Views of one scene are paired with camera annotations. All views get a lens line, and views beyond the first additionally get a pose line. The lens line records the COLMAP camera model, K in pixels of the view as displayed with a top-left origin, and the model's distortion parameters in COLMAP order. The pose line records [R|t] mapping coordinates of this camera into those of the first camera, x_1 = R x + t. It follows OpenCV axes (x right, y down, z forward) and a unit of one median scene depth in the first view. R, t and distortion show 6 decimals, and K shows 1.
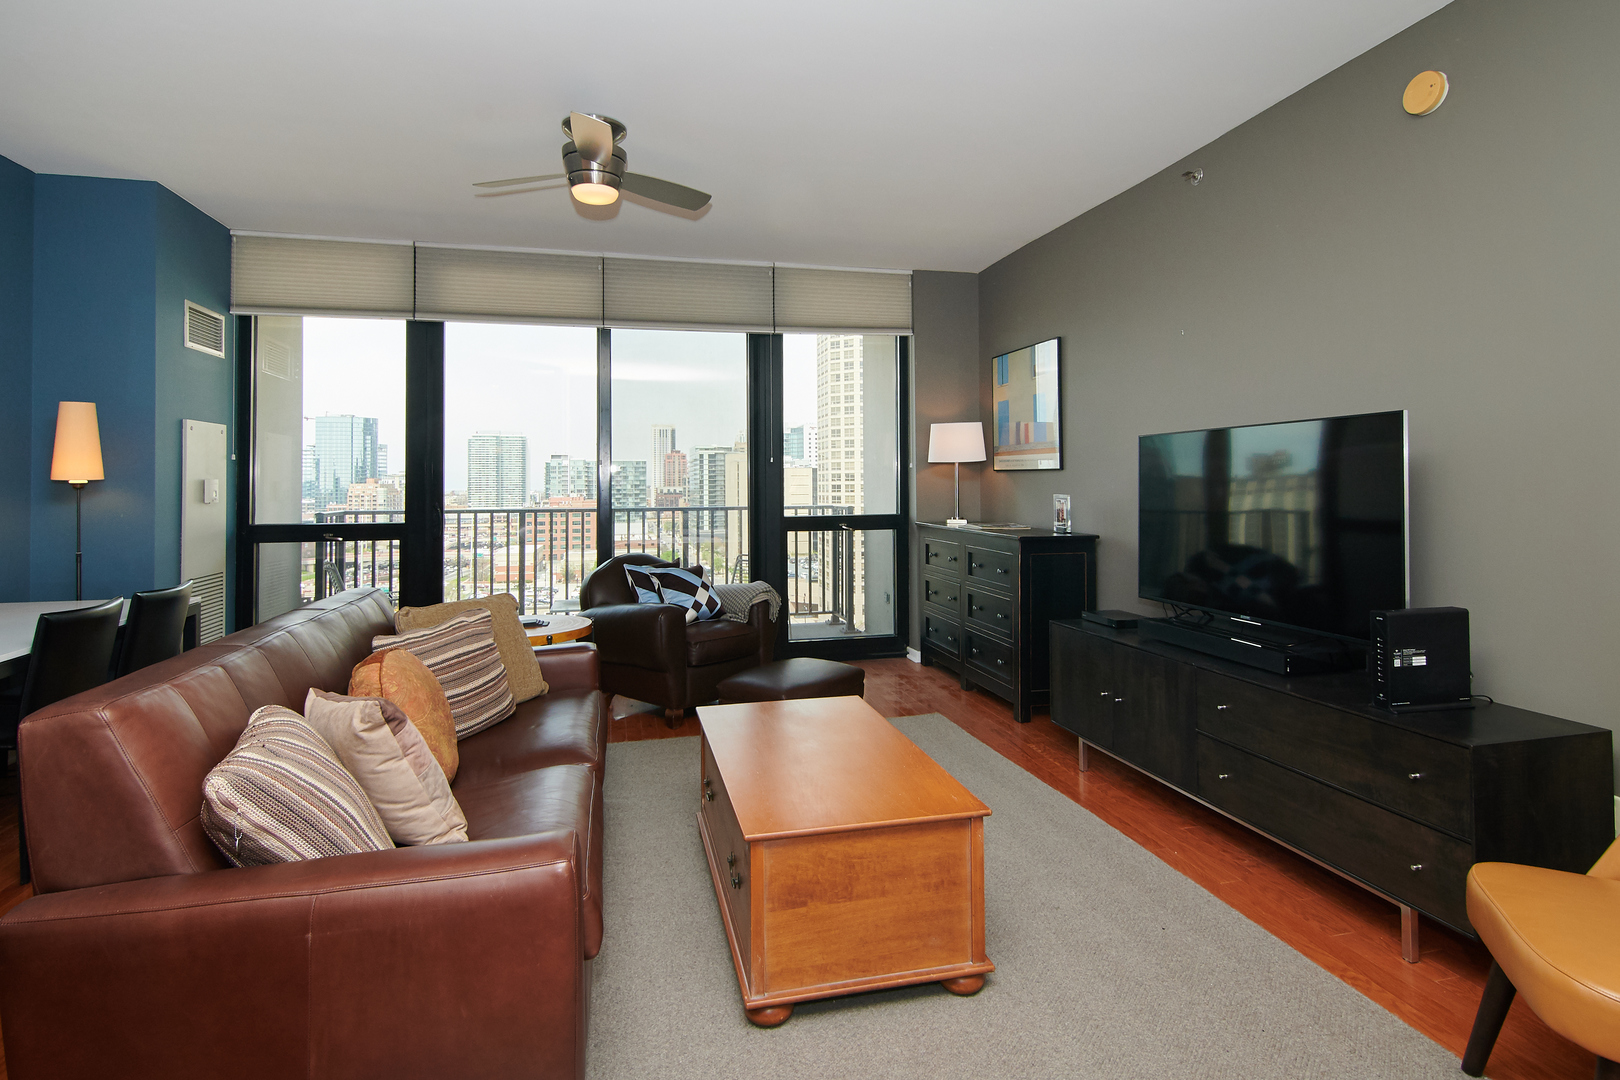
lens RADIAL K [[825.9, 0, 802.8], [0, 825.9, 464.8], [0, 0, 1]] dist [0.018203, -0.002142]
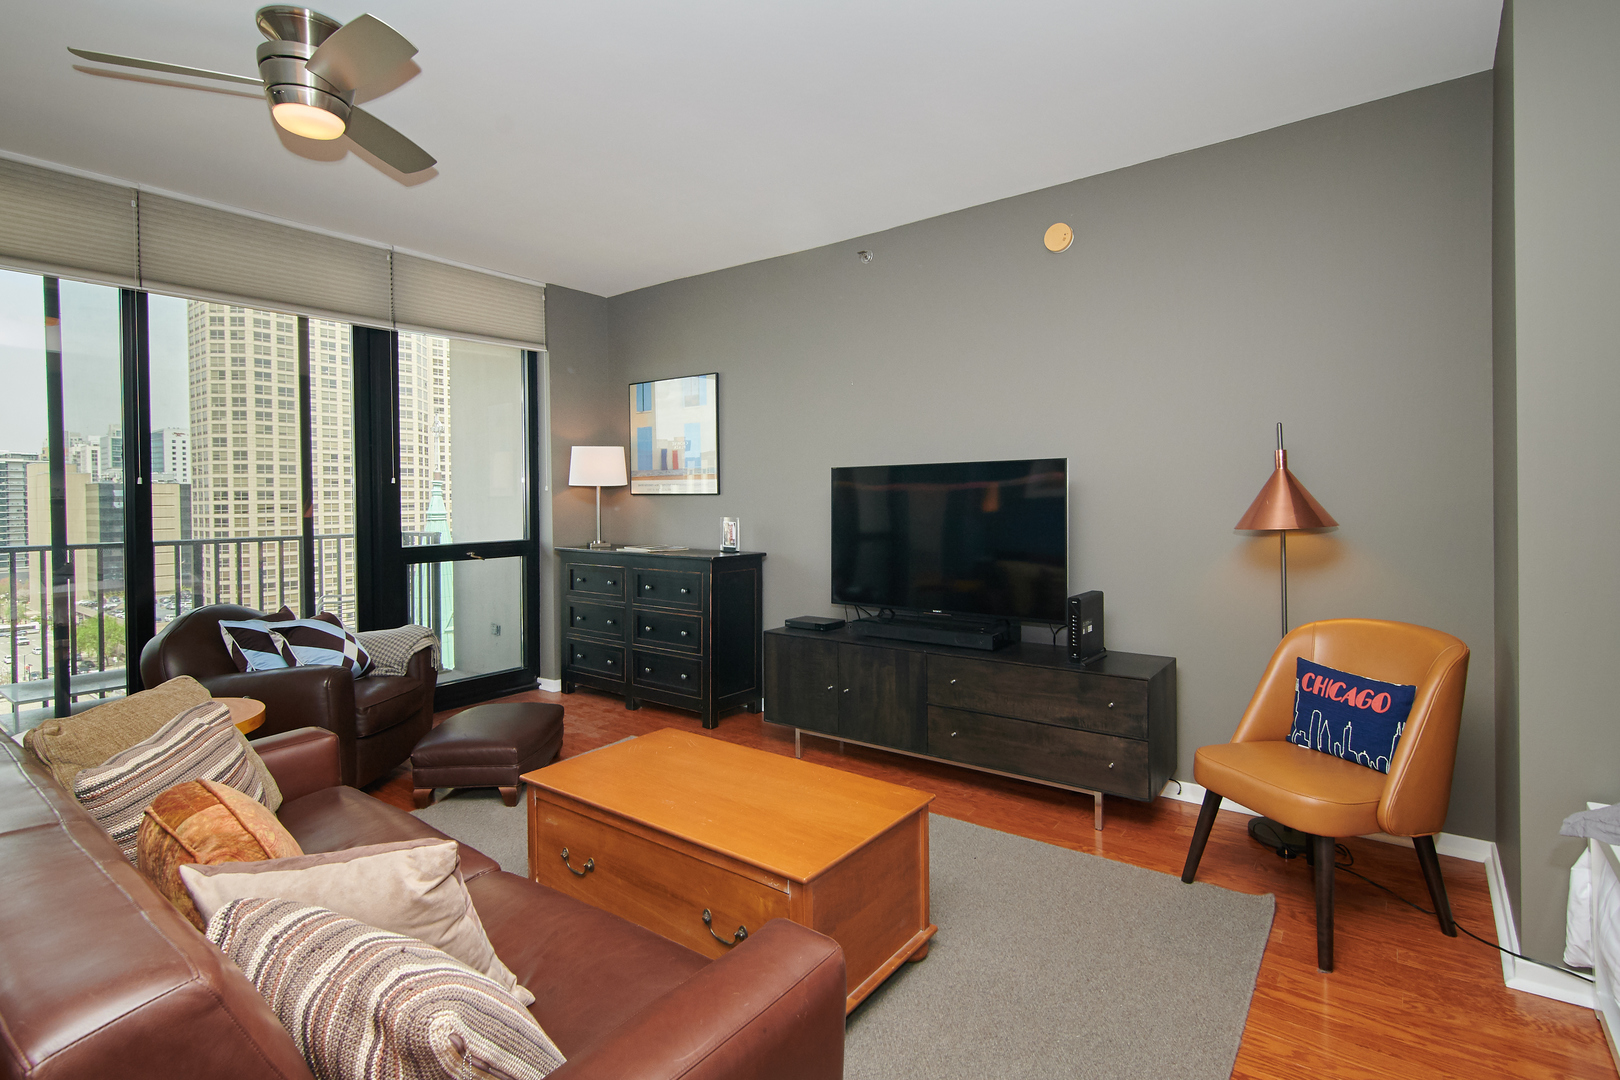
lens RADIAL K [[791.1, 0, 809.7], [0, 791.1, 512.2], [0, 0, 1]] dist [0.021145, 0.000429]
pose [[0.771604, -0.012530, 0.635979, -0.226974], [-0.010310, 0.999428, 0.032199, -0.004907], [-0.636019, -0.031402, 0.771034, 0.099934]]
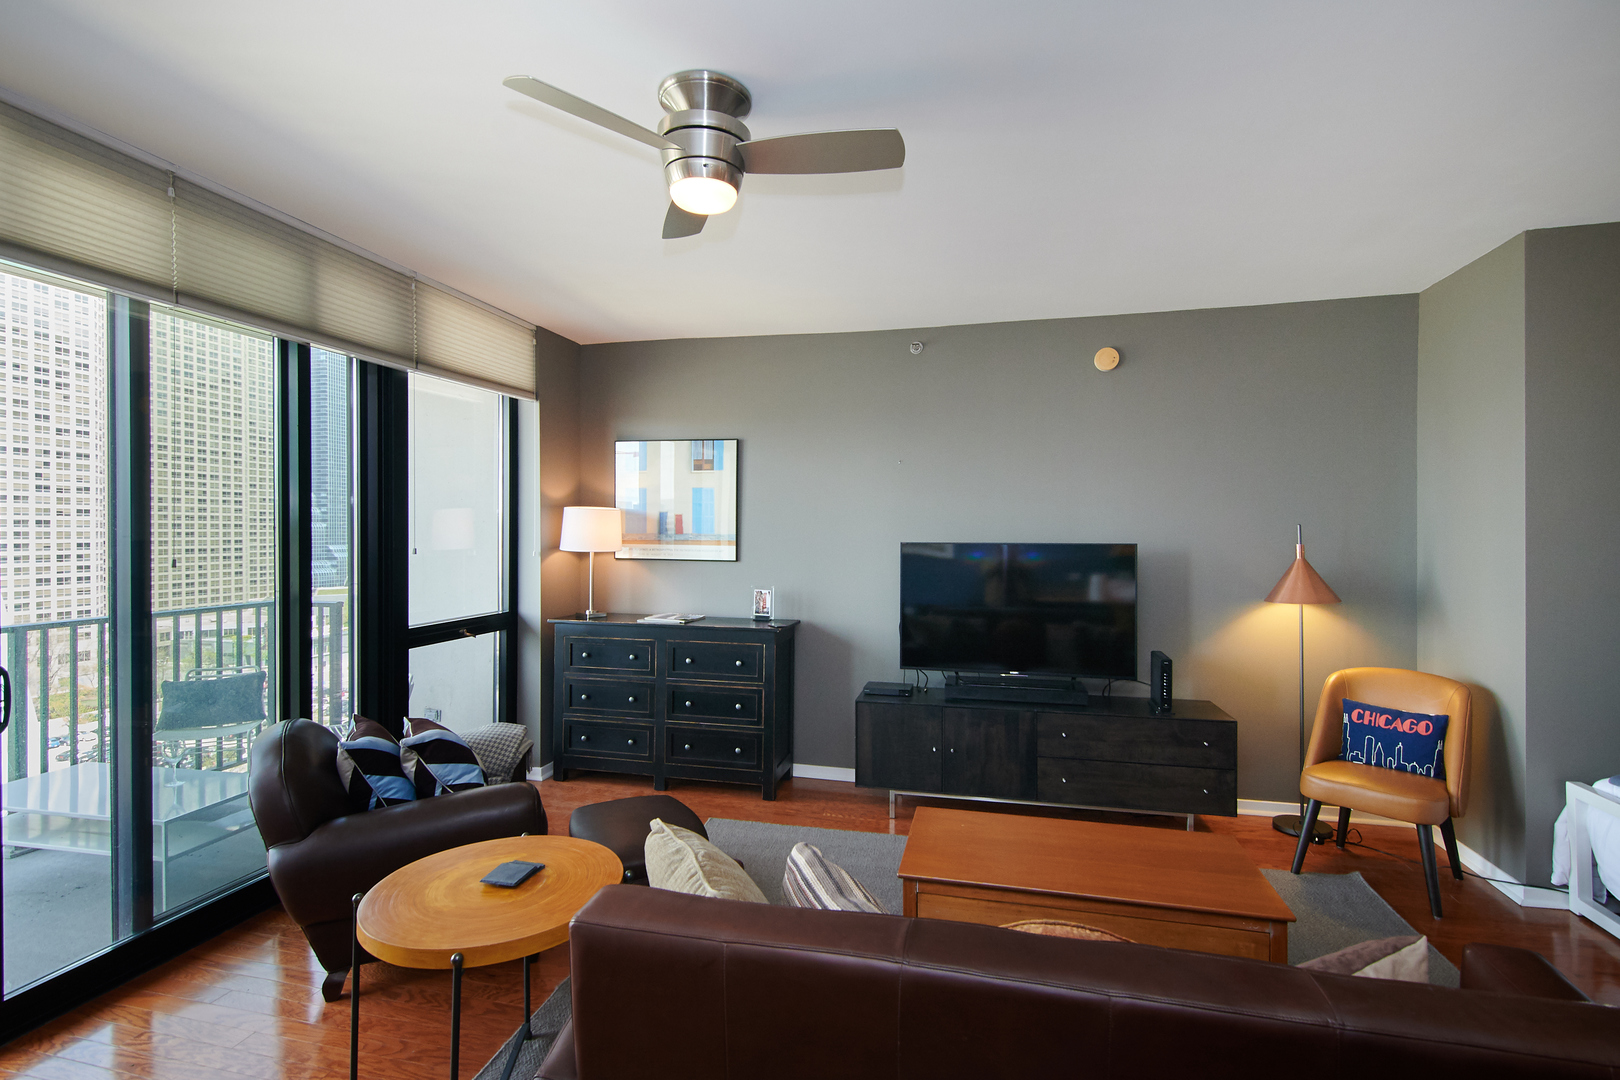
lens RADIAL K [[785.7, 0, 810.0], [0, 785.7, 540.0], [0, 0, 1]] dist [0.017770, -0.000809]
pose [[0.447167, -0.001989, 0.894449, -0.492537], [-0.027402, 0.999498, 0.015922, -0.036164], [-0.894031, -0.031630, 0.446887, 0.394367]]
